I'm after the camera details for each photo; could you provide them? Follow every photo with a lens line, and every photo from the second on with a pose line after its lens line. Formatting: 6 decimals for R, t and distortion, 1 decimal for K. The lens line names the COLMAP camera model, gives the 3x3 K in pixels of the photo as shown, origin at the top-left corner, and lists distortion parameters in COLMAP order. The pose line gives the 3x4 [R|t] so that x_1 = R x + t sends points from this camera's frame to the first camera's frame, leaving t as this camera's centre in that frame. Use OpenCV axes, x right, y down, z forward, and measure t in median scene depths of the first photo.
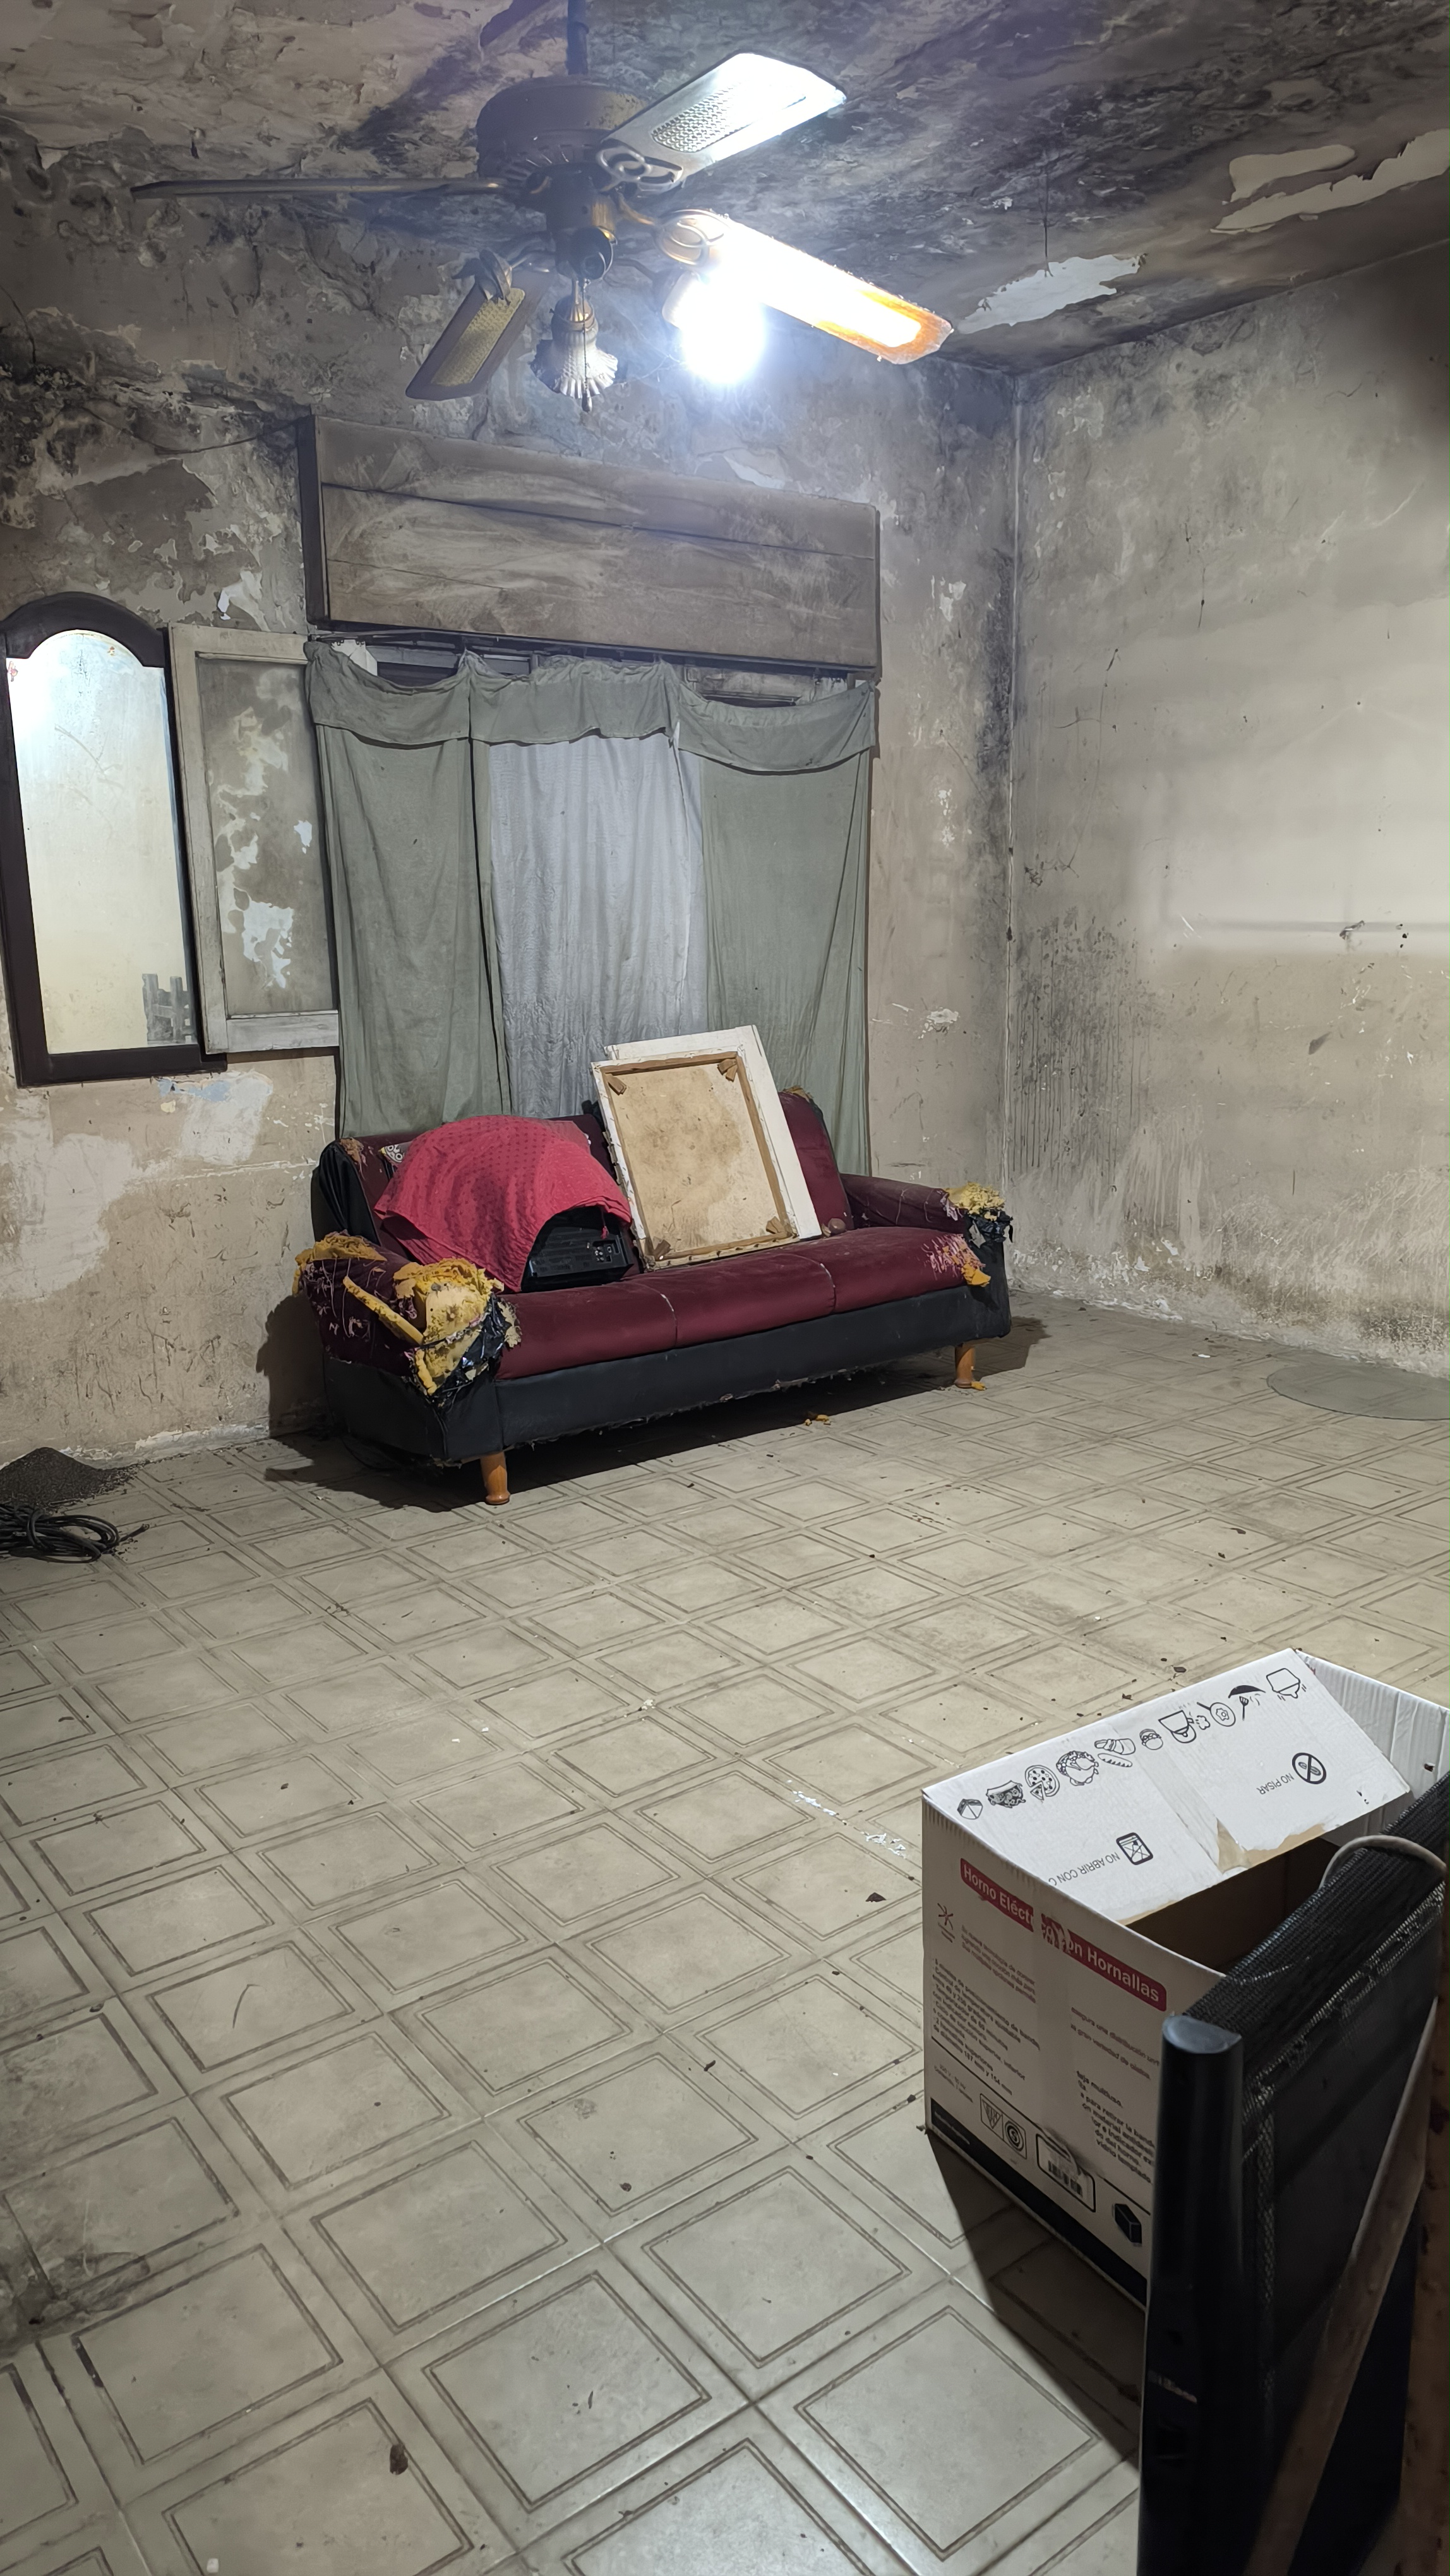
lens RADIAL K [[1782.0, 0, 729.3], [0, 1782.0, 1302.7], [0, 0, 1]] dist [0.039312, -0.044008]
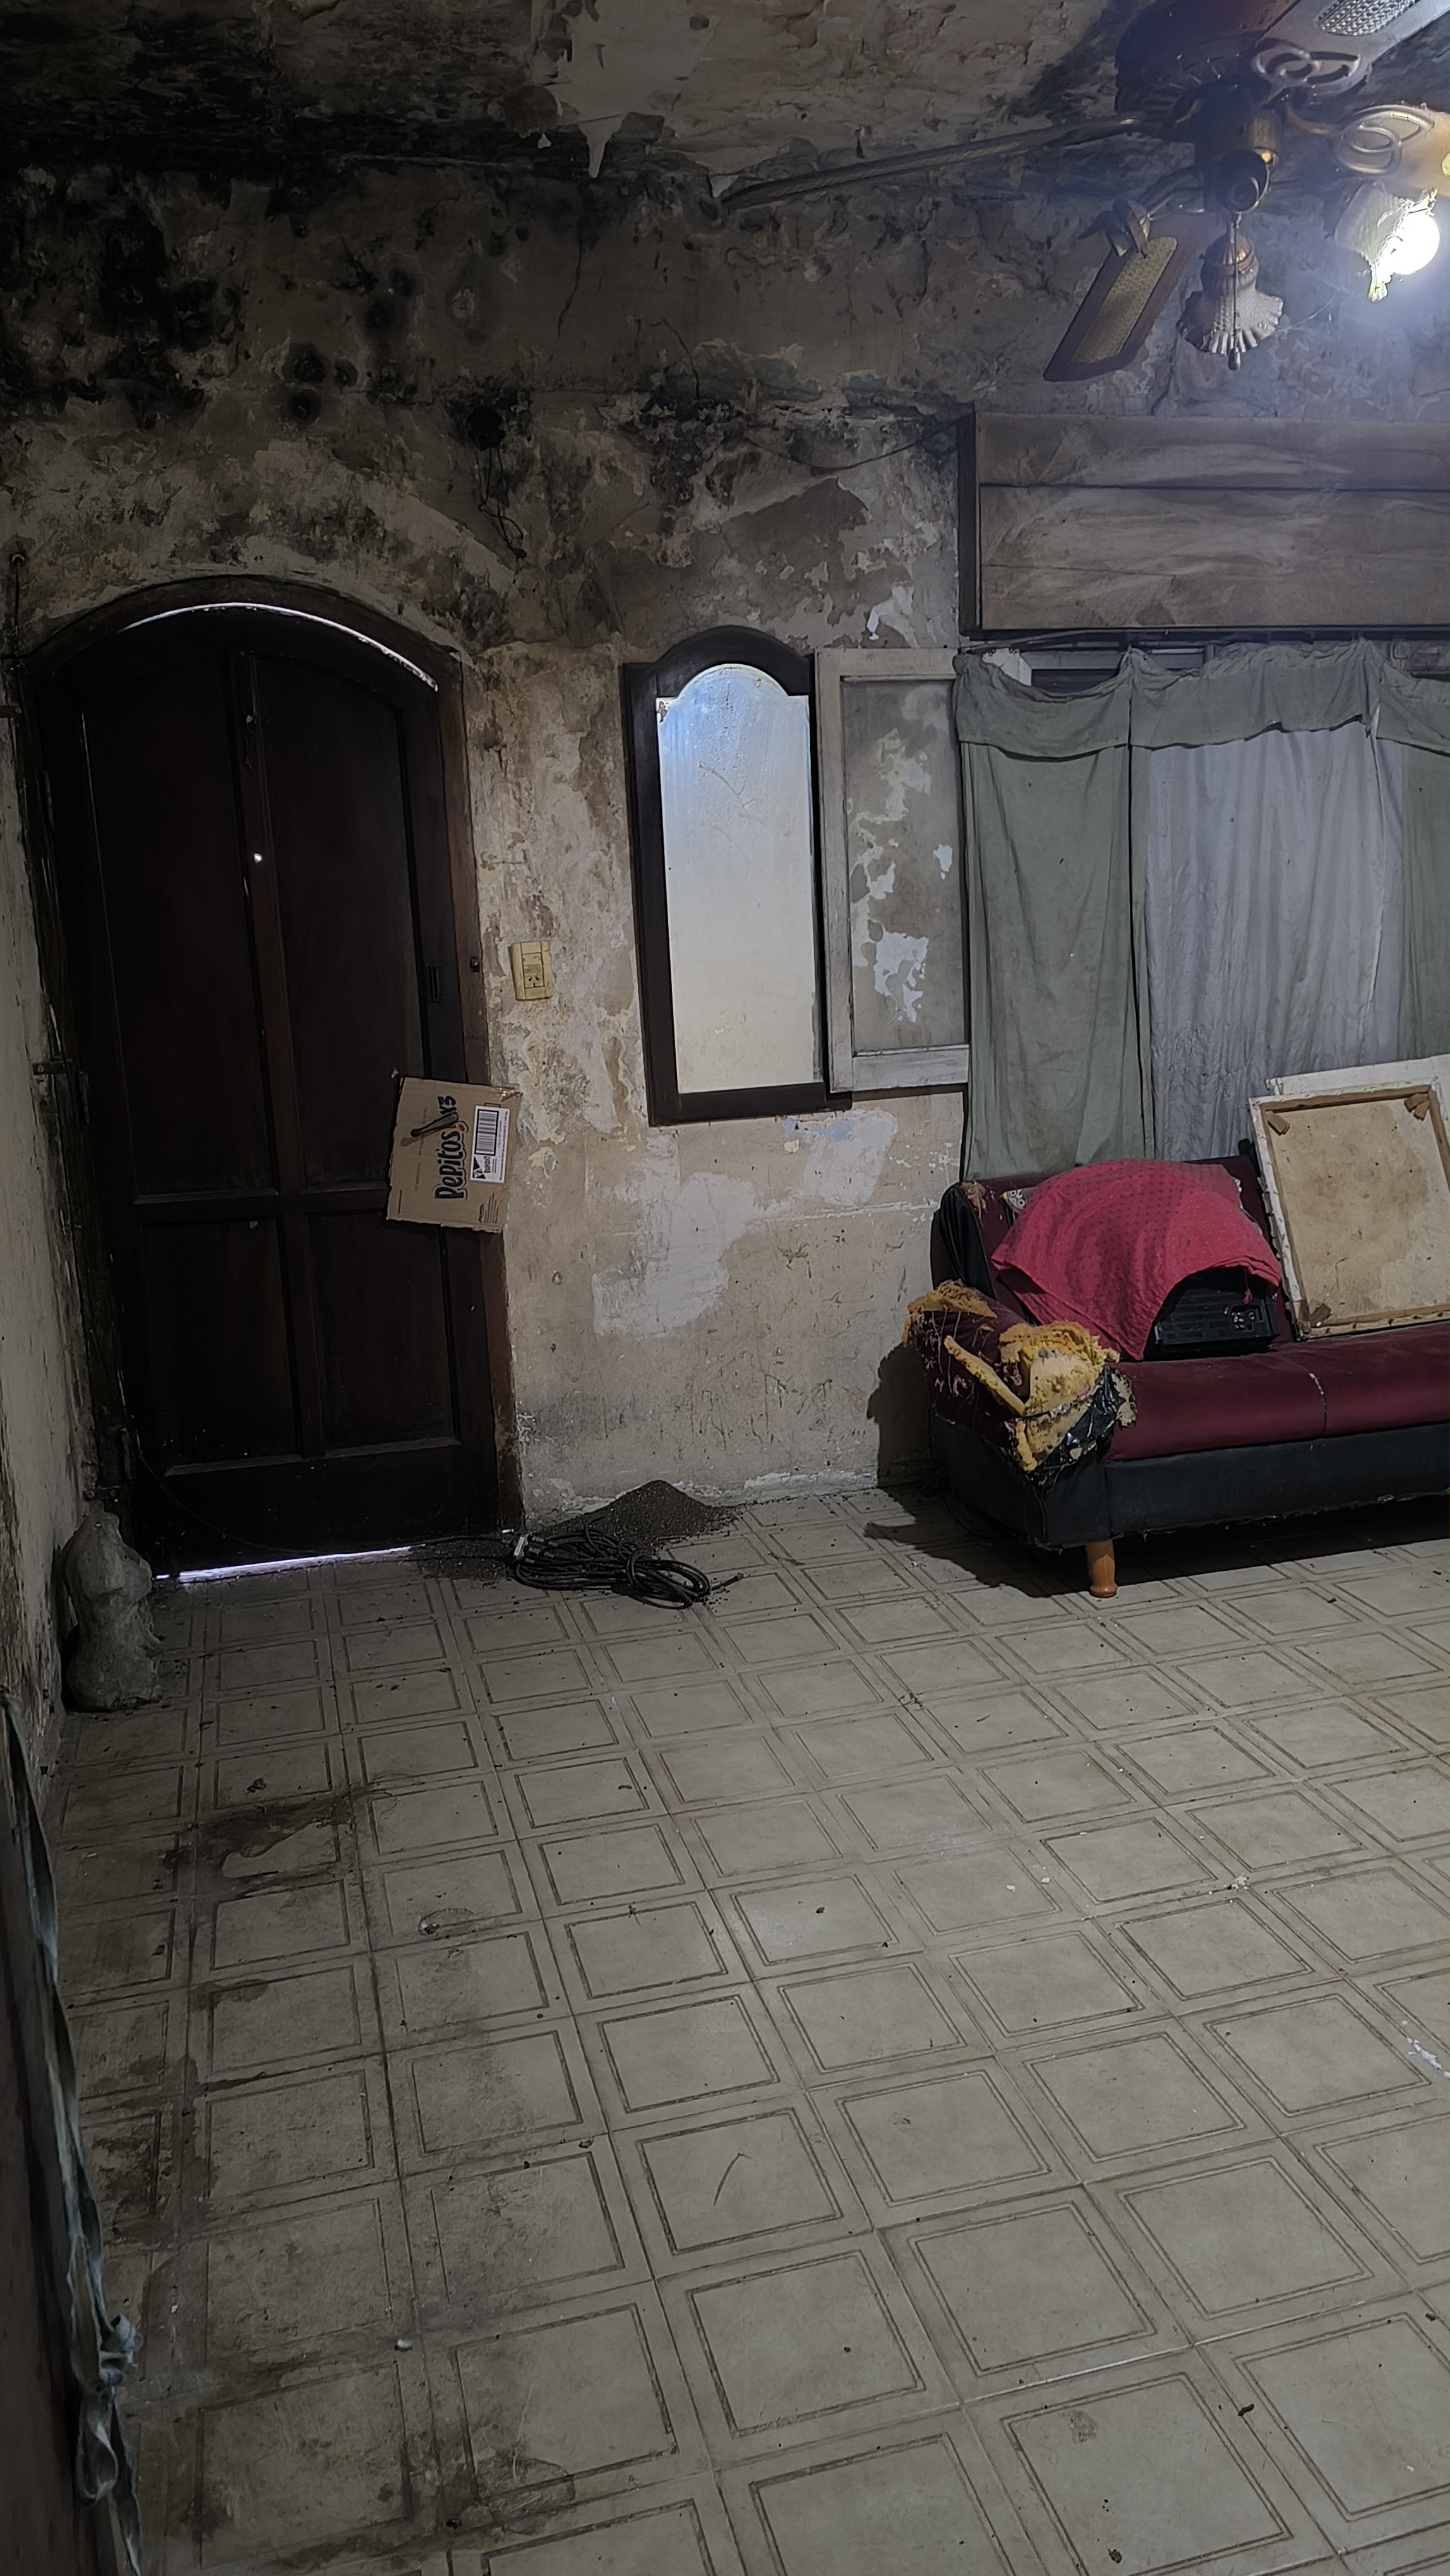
lens RADIAL K [[1782.0, 0, 732.8], [0, 1782.0, 1285.3], [0, 0, 1]] dist [0.039312, -0.044008]
pose [[0.923457, 0.053218, -0.379994, 0.033644], [-0.052982, 0.998534, 0.011087, -0.045654], [0.380027, 0.009895, 0.924922, 0.095708]]
